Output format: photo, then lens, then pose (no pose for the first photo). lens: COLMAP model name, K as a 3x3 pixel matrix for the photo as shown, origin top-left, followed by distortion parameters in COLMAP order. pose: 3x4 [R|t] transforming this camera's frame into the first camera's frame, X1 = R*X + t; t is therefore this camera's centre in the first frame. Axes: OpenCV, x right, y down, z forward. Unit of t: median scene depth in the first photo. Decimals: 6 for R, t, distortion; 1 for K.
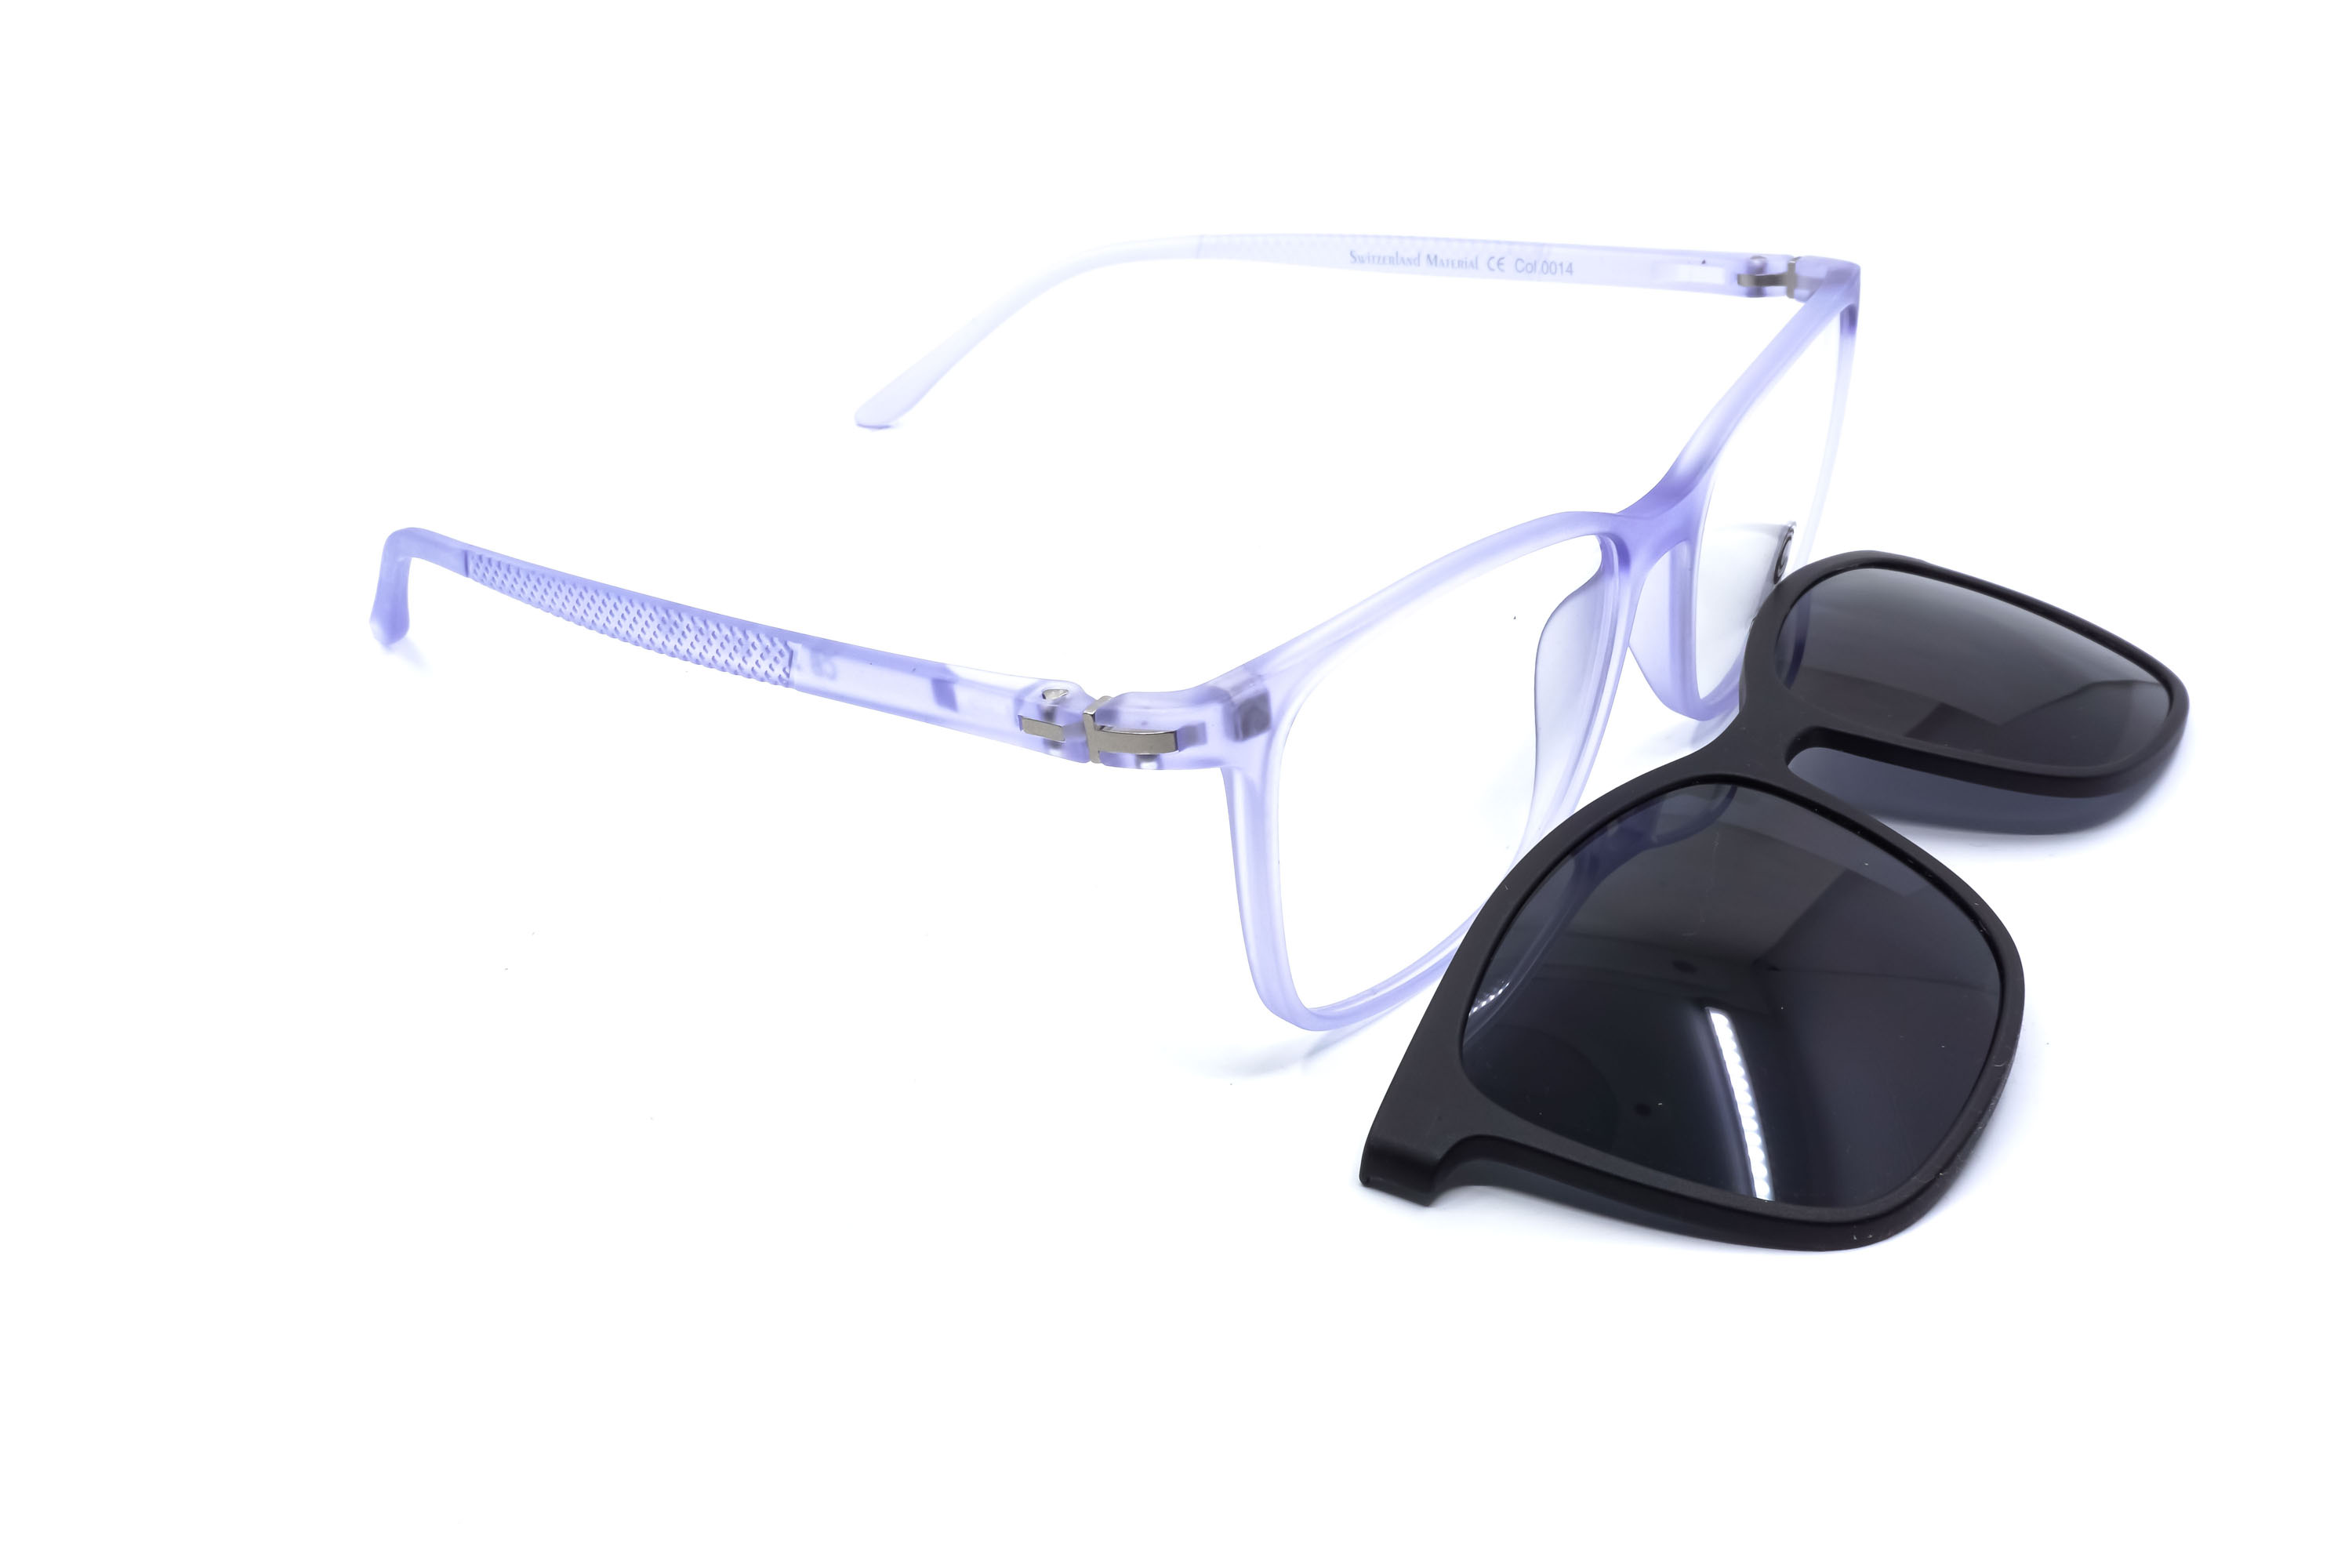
lens RADIAL K [[2319.8, 0, 1163.3], [0, 2319.8, 793.3], [0, 0, 1]] dist [-0.021896, 0.000000]
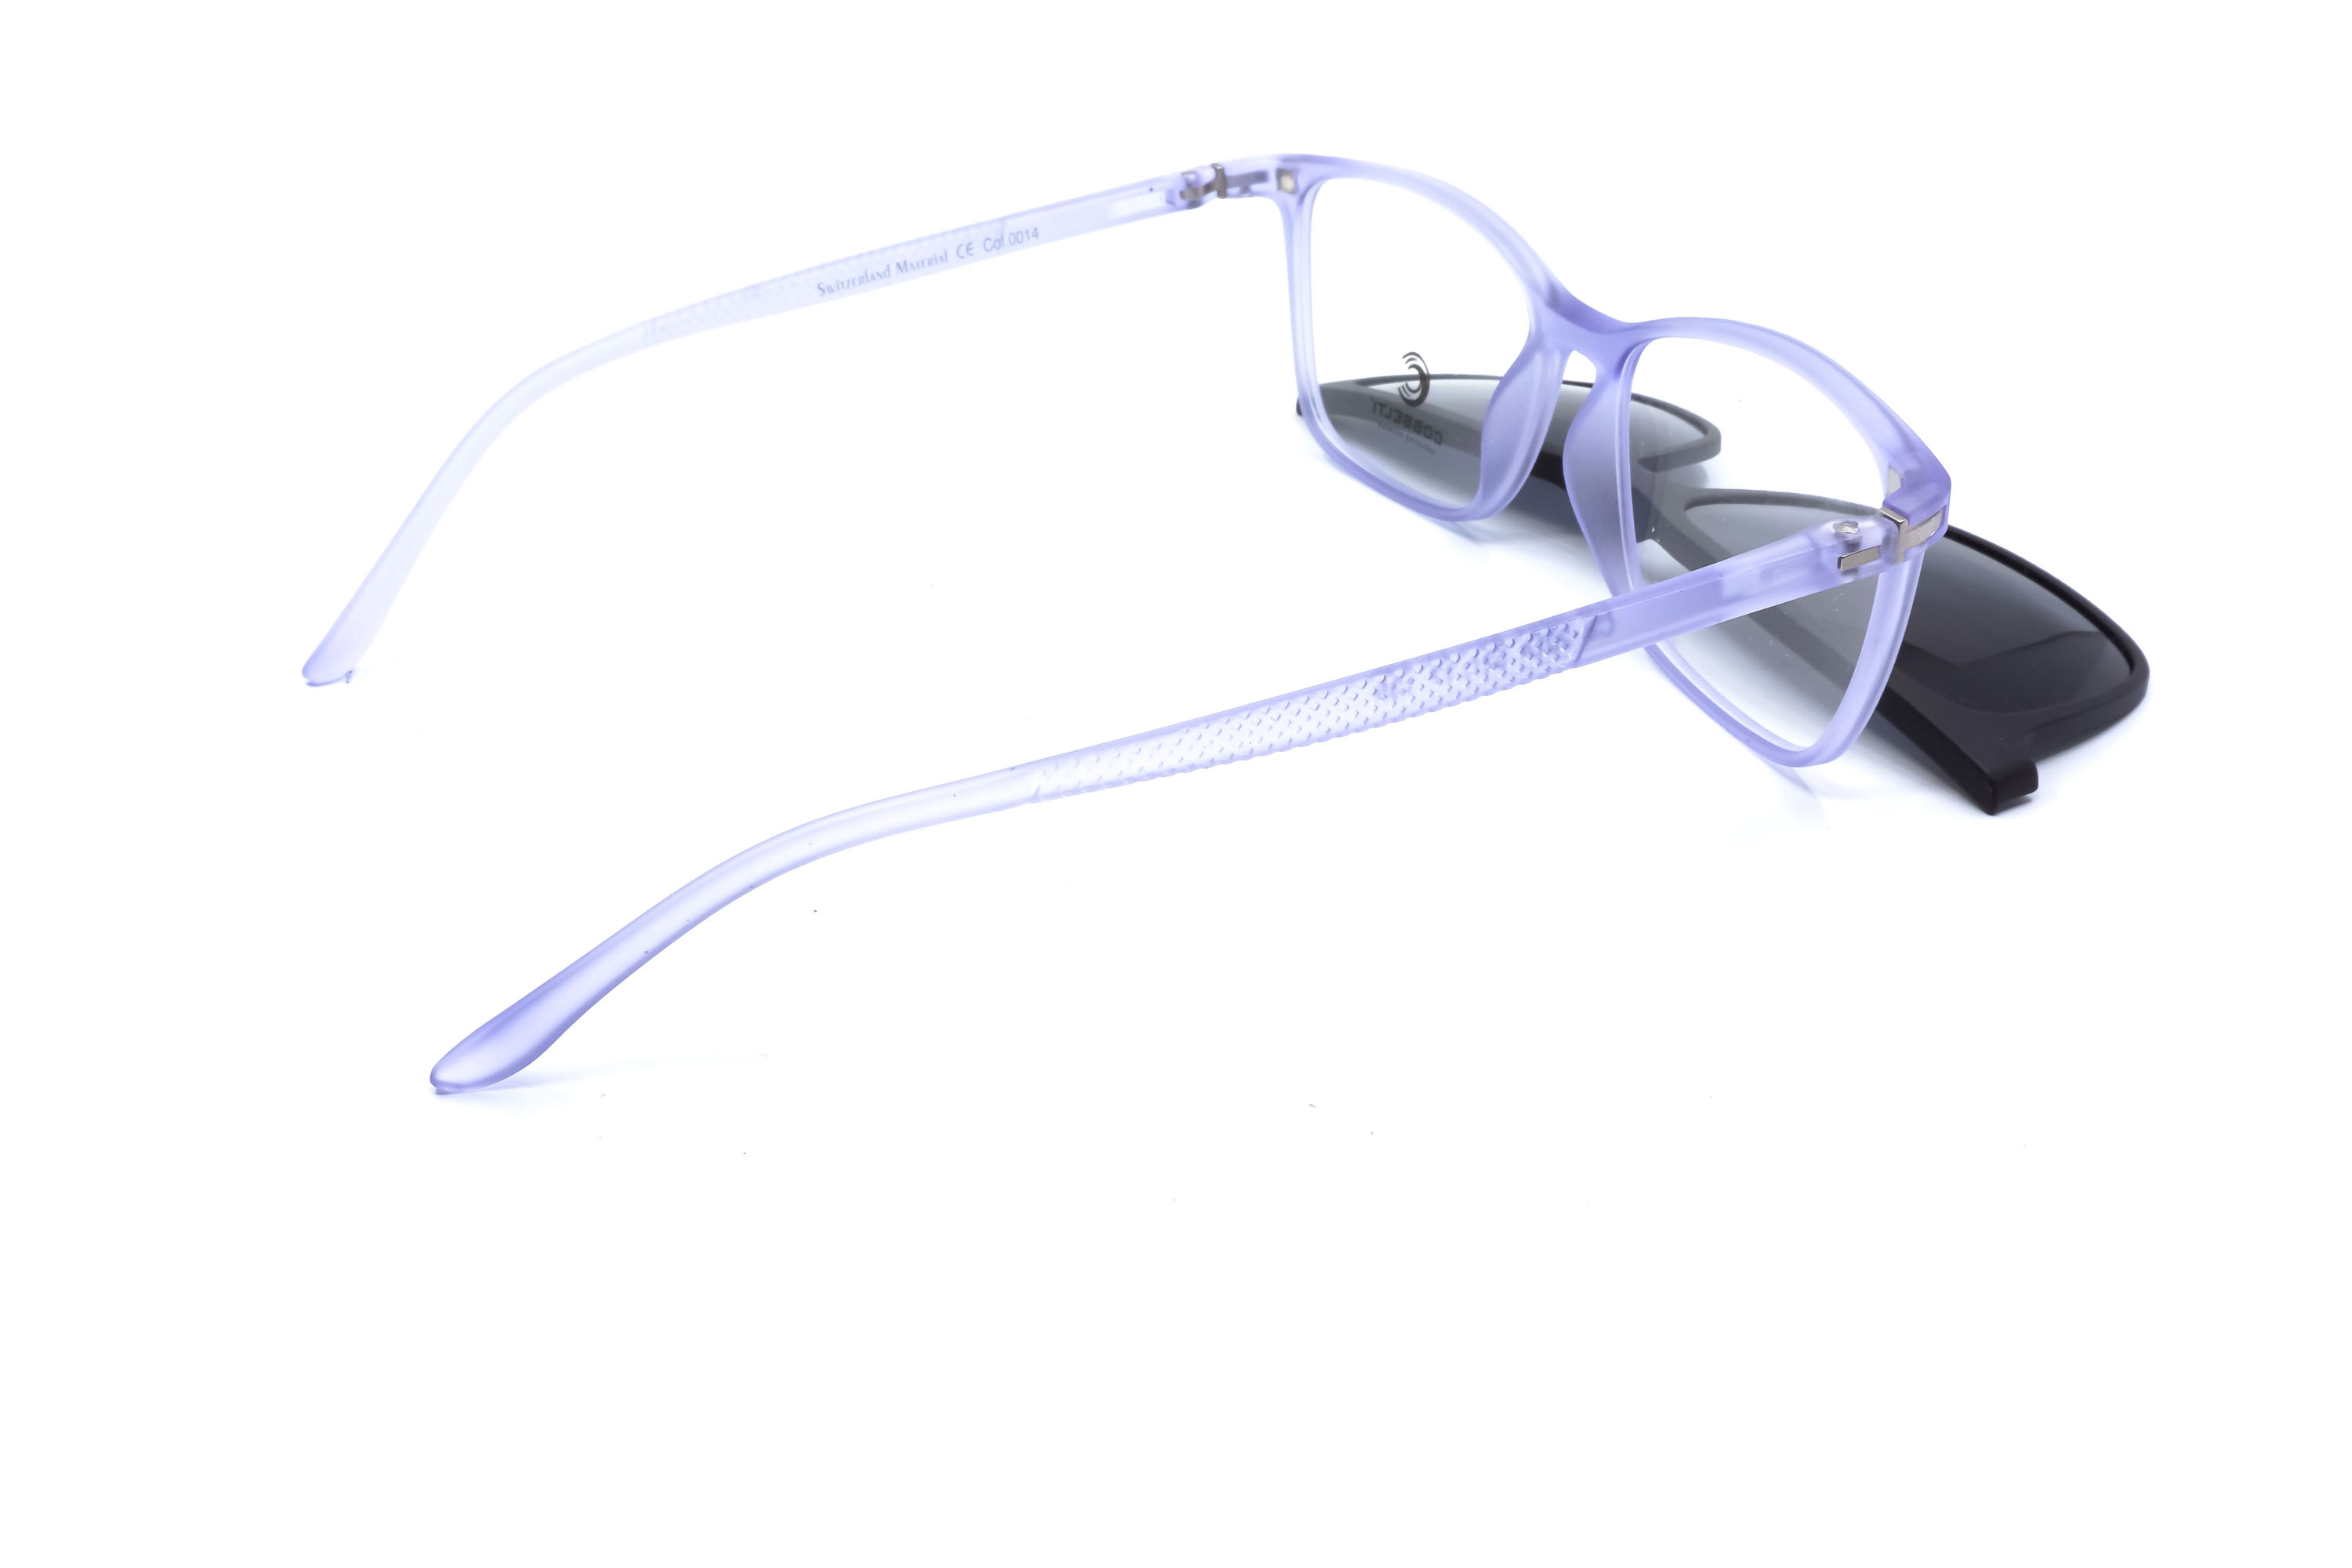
lens RADIAL K [[2319.8, 0, 1189.5], [0, 2319.8, 776.5], [0, 0, 1]] dist [-0.021896, 0.000000]
pose [[0.496924, -0.411456, 0.764049, -0.726750], [0.432099, 0.880859, 0.193332, -0.190583], [-0.752567, 0.234074, 0.615510, 0.373718]]
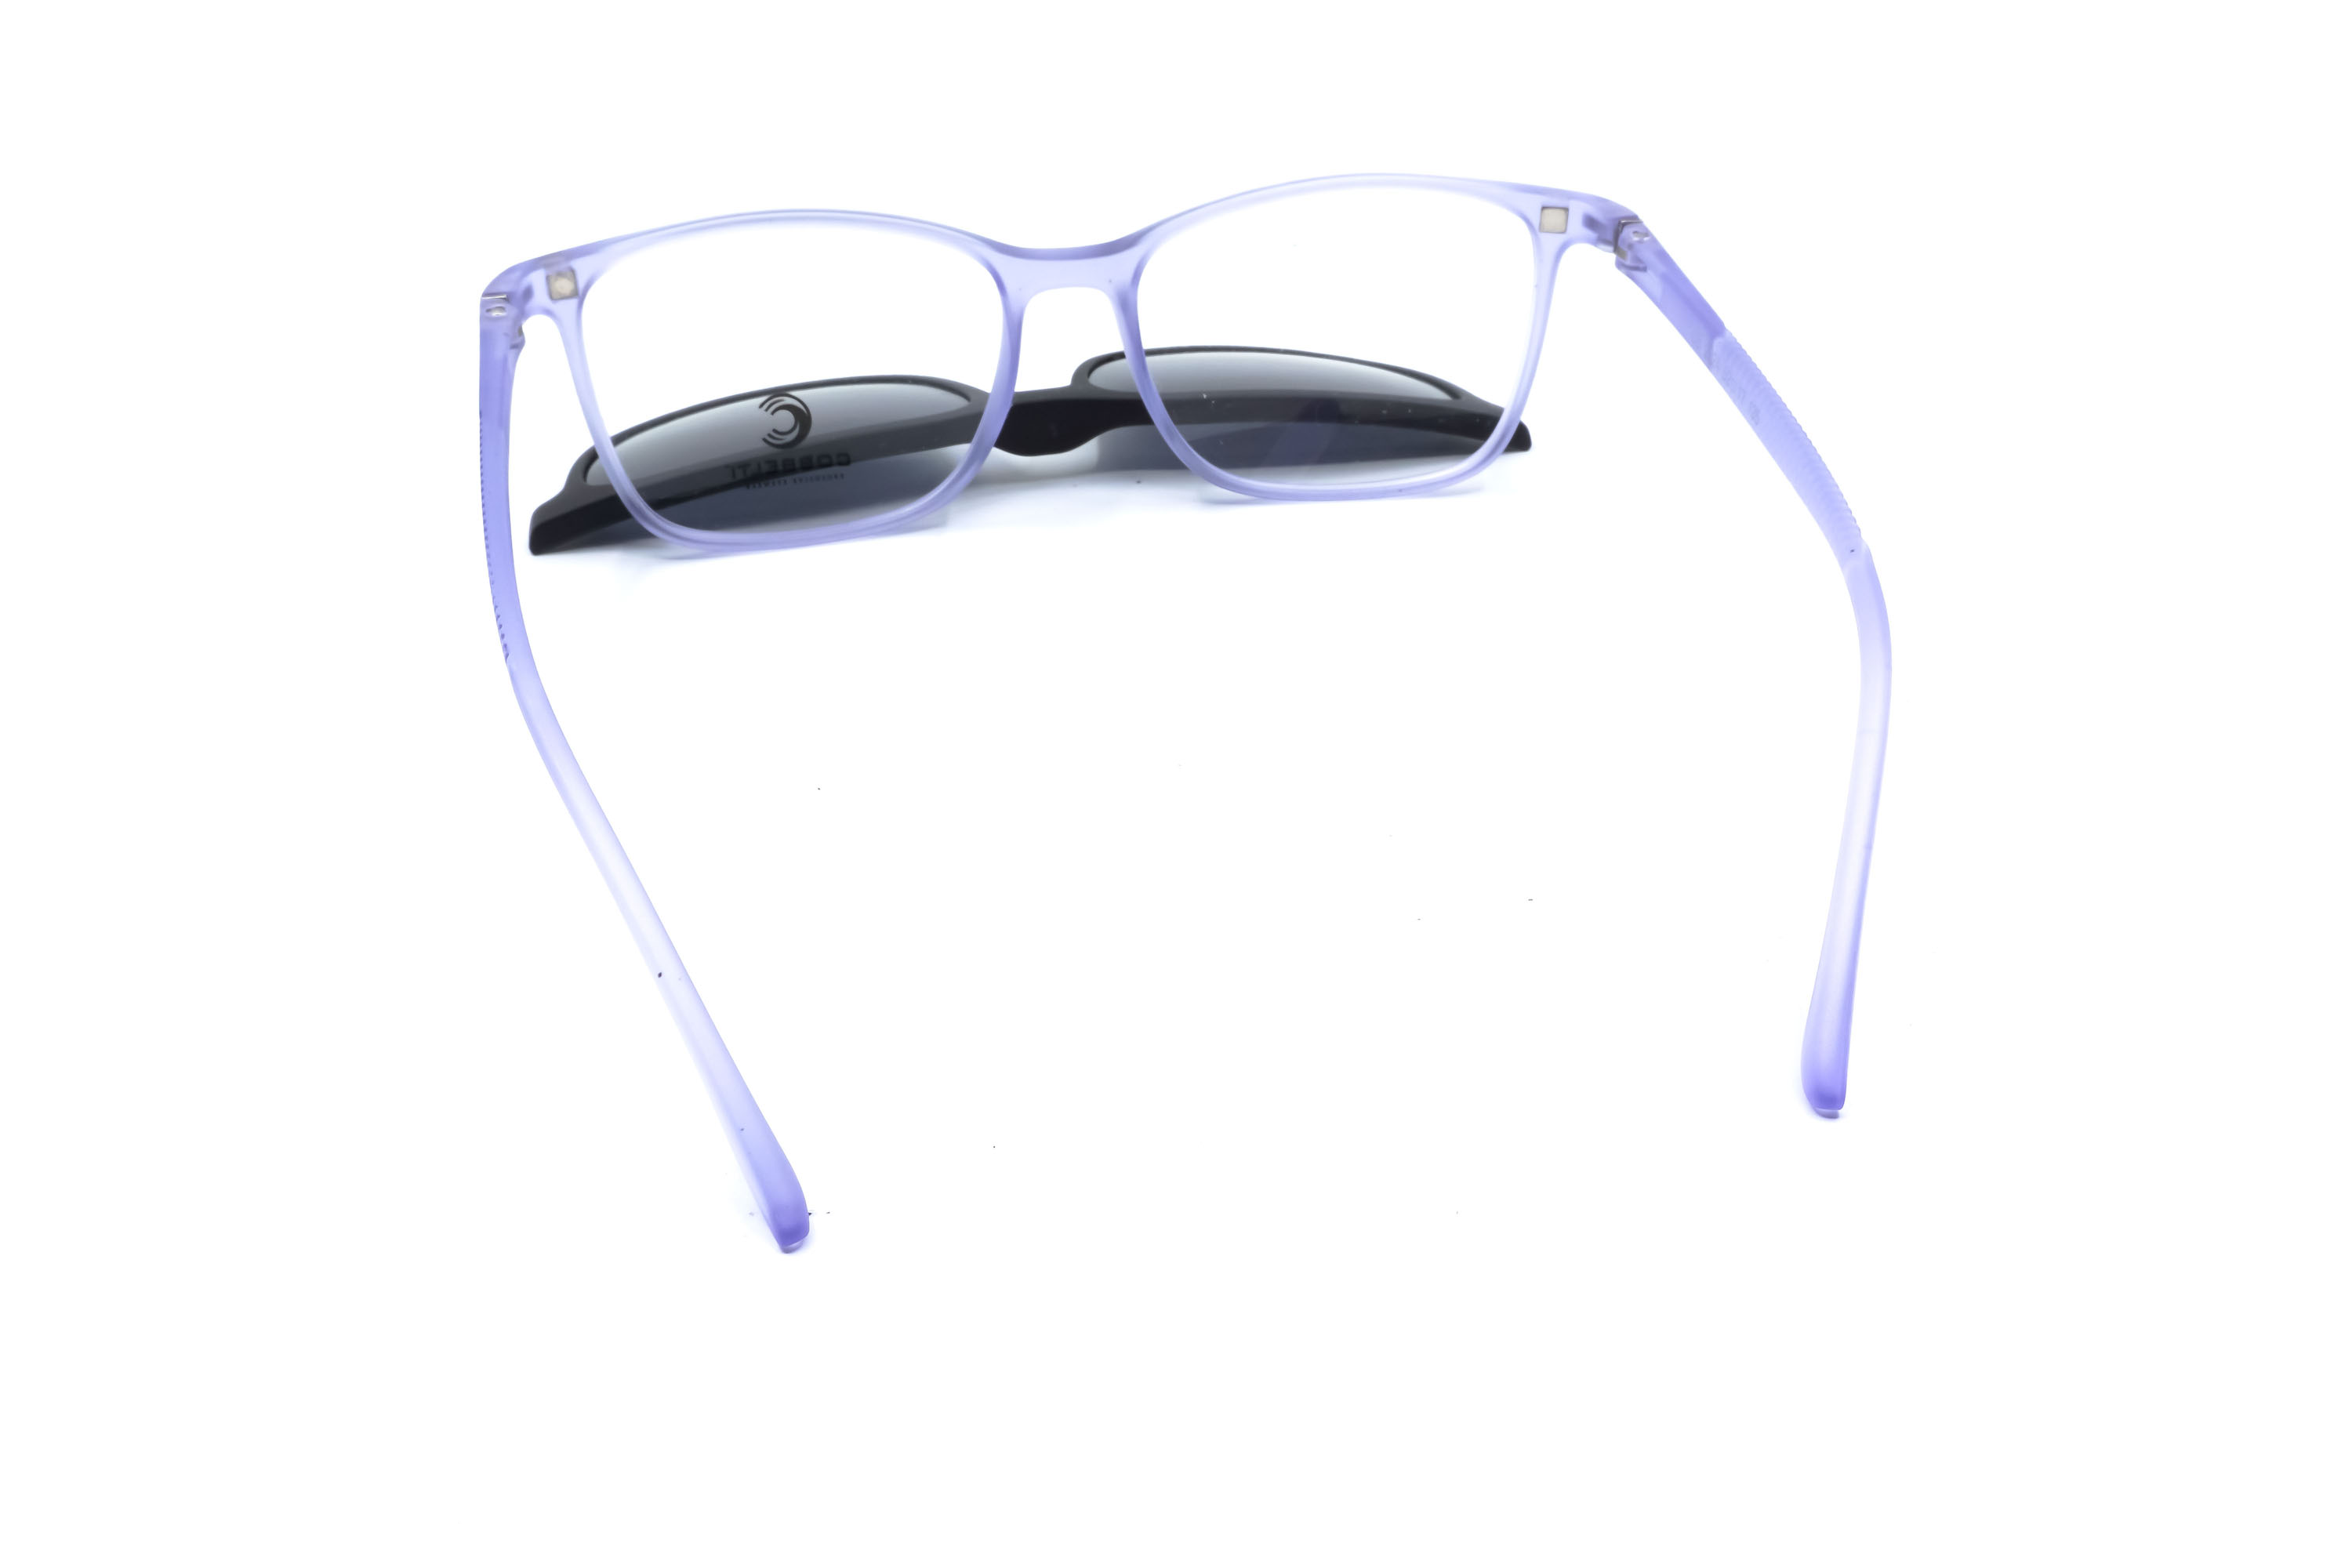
lens RADIAL K [[2319.8, 0, 1169.3], [0, 2319.8, 801.5], [0, 0, 1]] dist [-0.021896, 0.000000]
pose [[-0.708745, -0.329897, 0.623577, -0.598186], [0.370347, 0.578336, 0.726891, -0.704265], [-0.600436, 0.746120, -0.287717, 1.258700]]
